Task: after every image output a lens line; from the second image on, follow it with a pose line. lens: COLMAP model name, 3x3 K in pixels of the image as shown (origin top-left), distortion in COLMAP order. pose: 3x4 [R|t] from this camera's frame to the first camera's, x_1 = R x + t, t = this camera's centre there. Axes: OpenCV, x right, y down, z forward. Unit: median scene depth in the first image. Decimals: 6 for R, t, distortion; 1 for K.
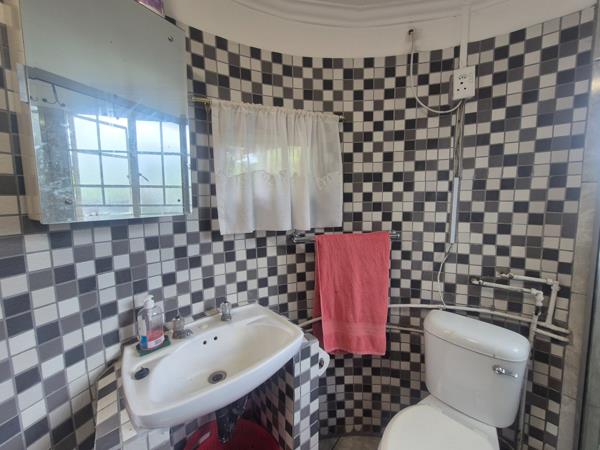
lens RADIAL K [[250.4, 0, 299.6], [0, 250.4, 221.5], [0, 0, 1]] dist [0.007730, -0.002082]
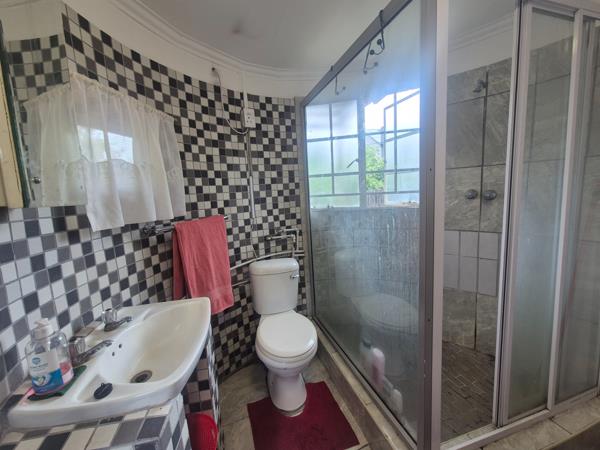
lens RADIAL K [[250.4, 0, 298.8], [0, 250.4, 223.9], [0, 0, 1]] dist [0.007730, -0.002082]
pose [[0.481968, -0.124821, 0.867253, -0.640463], [0.135484, 0.988513, 0.066979, 0.057334], [-0.865651, 0.085217, 0.493342, -0.015977]]
